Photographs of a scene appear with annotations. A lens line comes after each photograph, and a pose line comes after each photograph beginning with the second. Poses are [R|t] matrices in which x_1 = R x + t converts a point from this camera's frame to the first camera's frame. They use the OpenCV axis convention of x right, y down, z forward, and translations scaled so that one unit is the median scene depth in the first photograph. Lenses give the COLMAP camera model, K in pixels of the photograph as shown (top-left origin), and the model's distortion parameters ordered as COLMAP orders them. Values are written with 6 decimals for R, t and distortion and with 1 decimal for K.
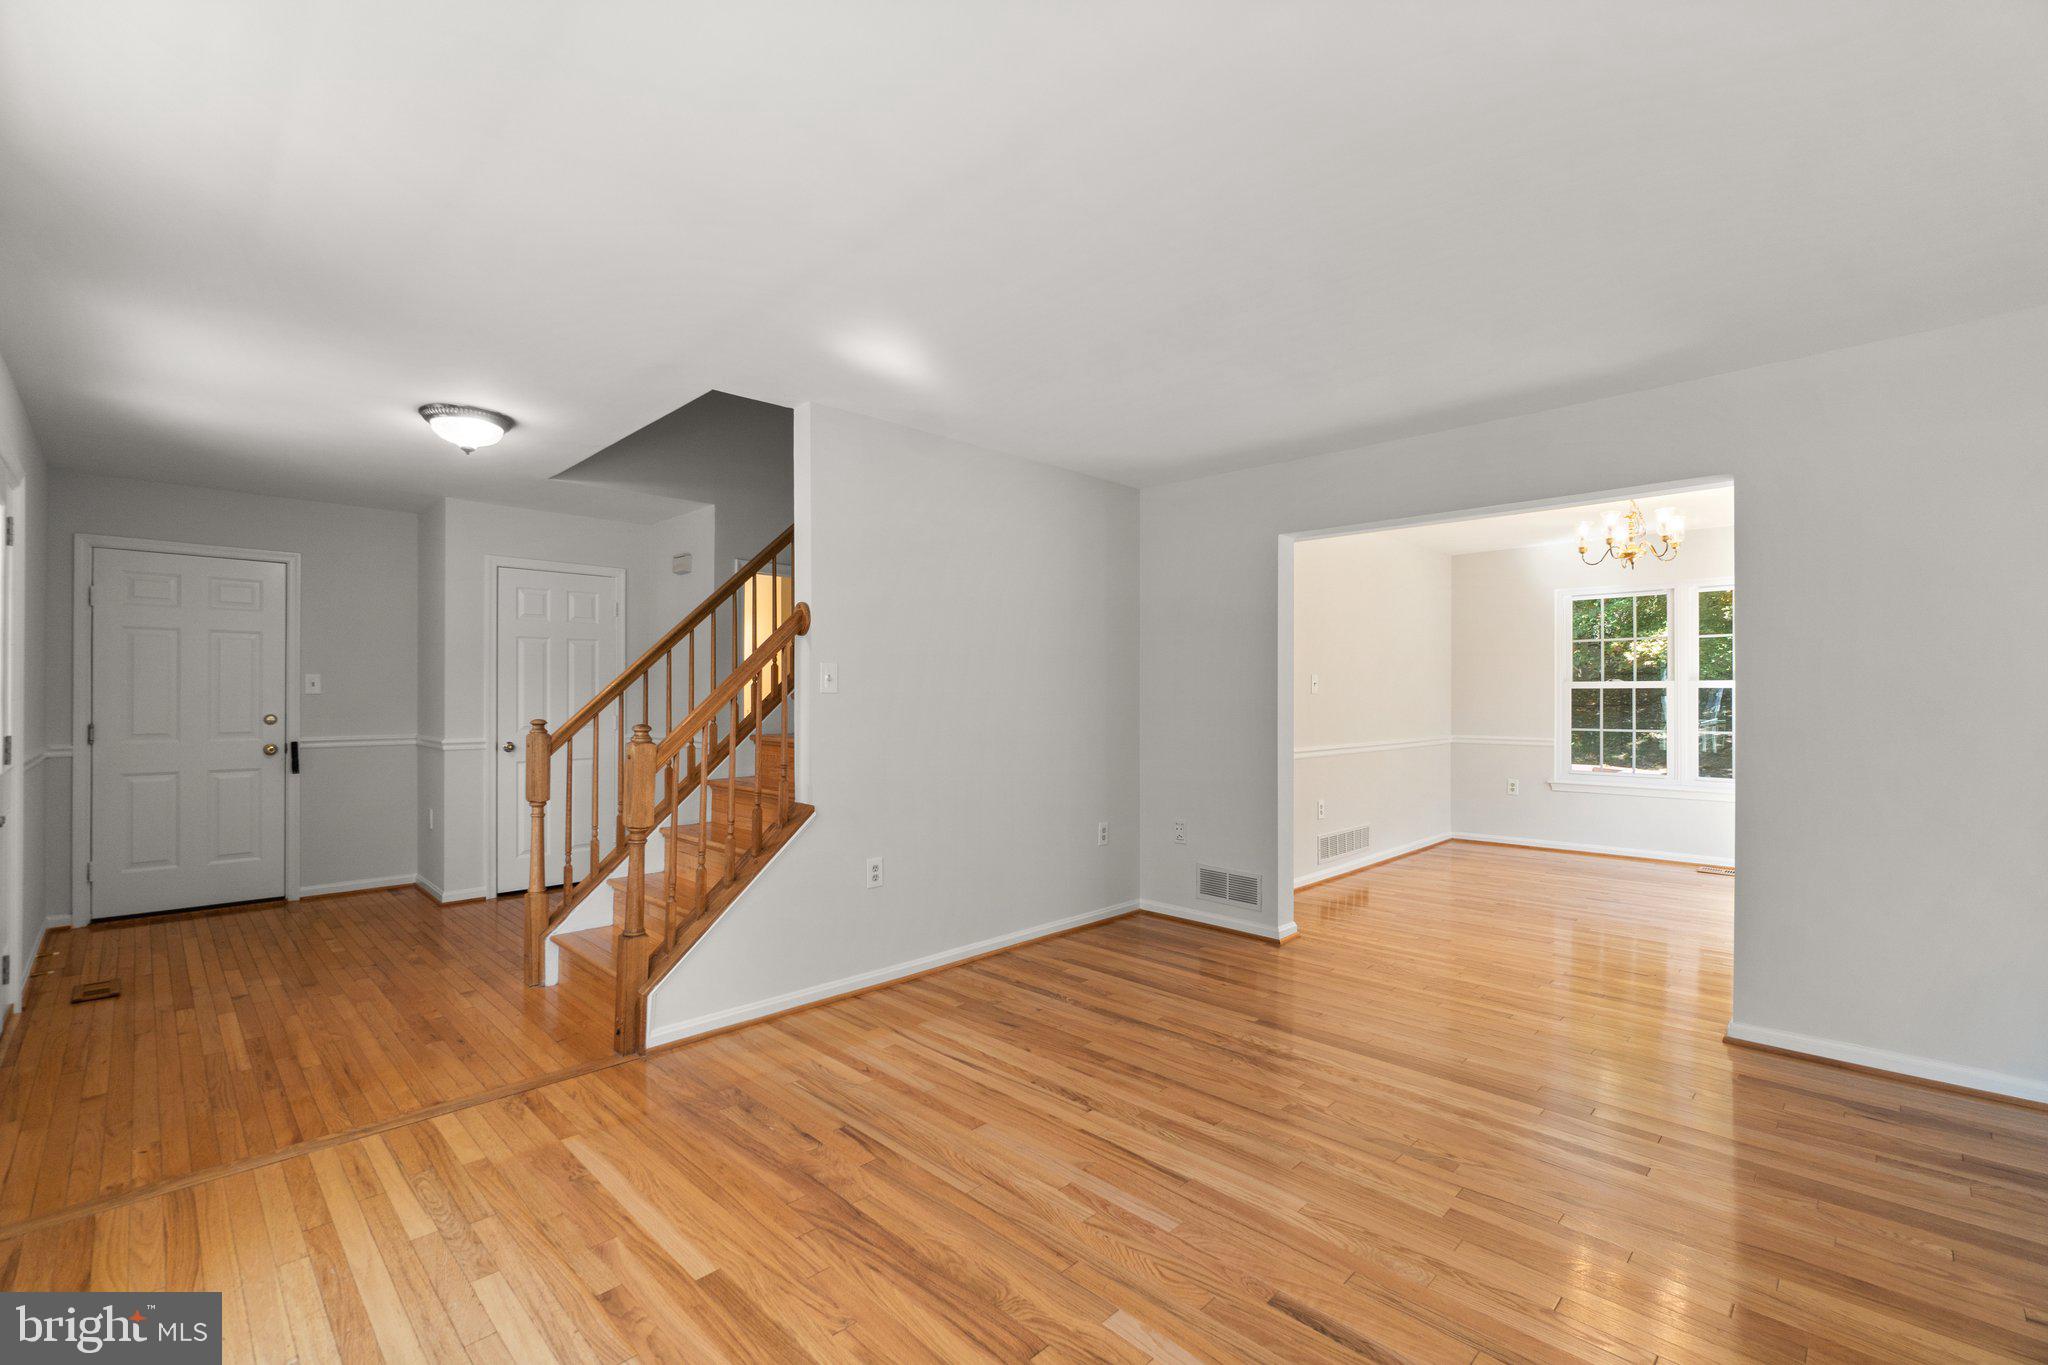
lens RADIAL K [[881.9, 0, 1019.0], [0, 881.9, 690.6], [0, 0, 1]] dist [-0.002454, 0.000477]
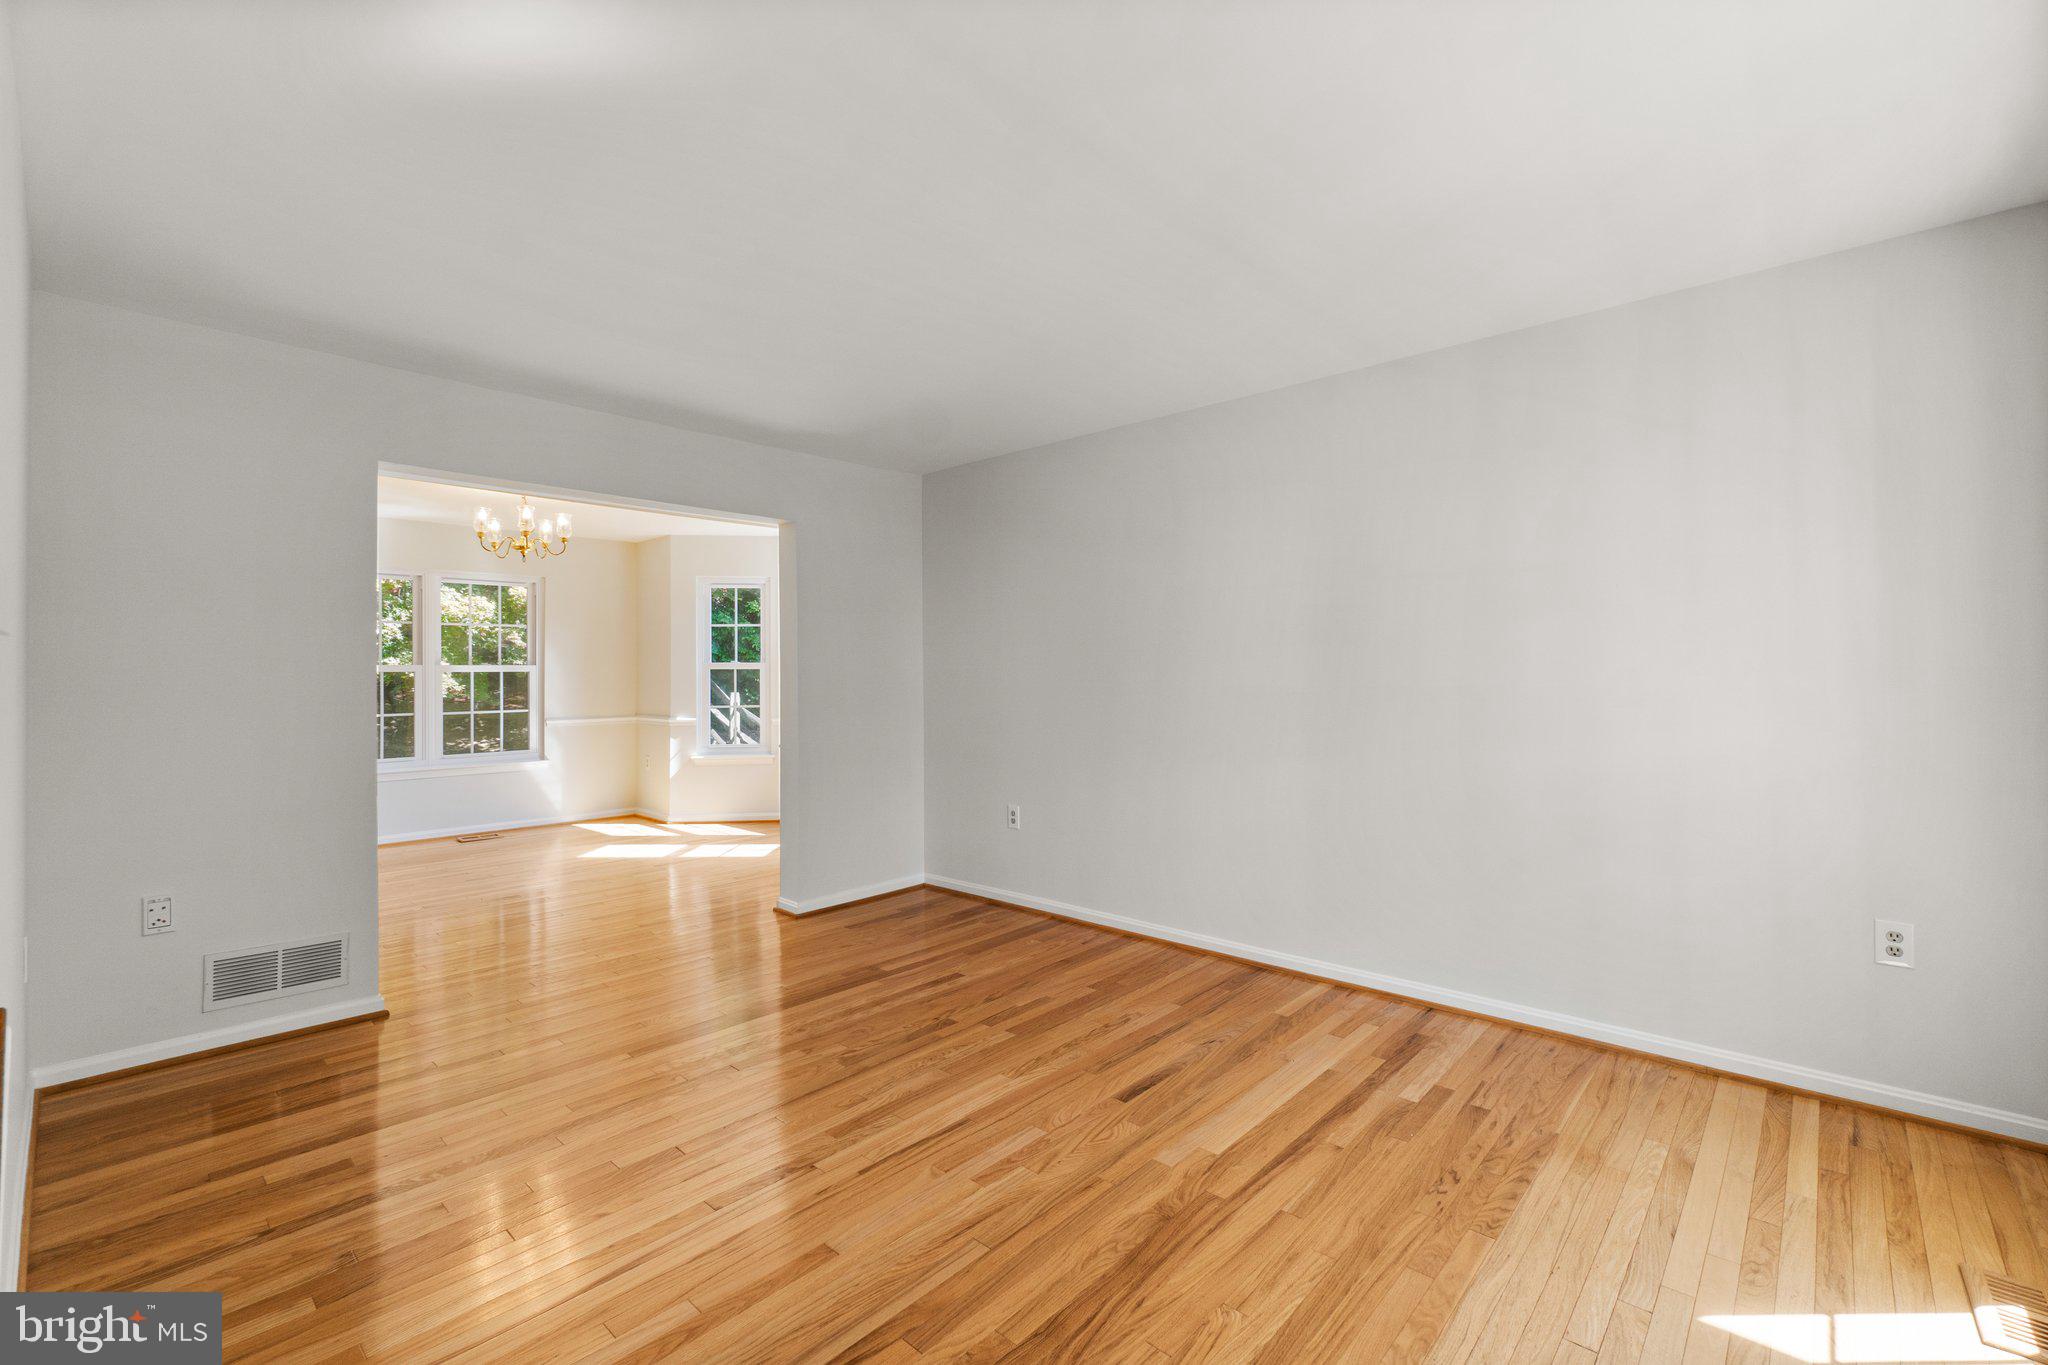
lens RADIAL K [[887.9, 0, 1018.1], [0, 887.9, 663.5], [0, 0, 1]] dist [-0.006140, 0.000868]
pose [[-0.037864, 0.014840, 0.999173, -0.656312], [0.004901, 0.999880, -0.014665, 0.010374], [-0.999271, 0.004341, -0.037932, 0.708796]]
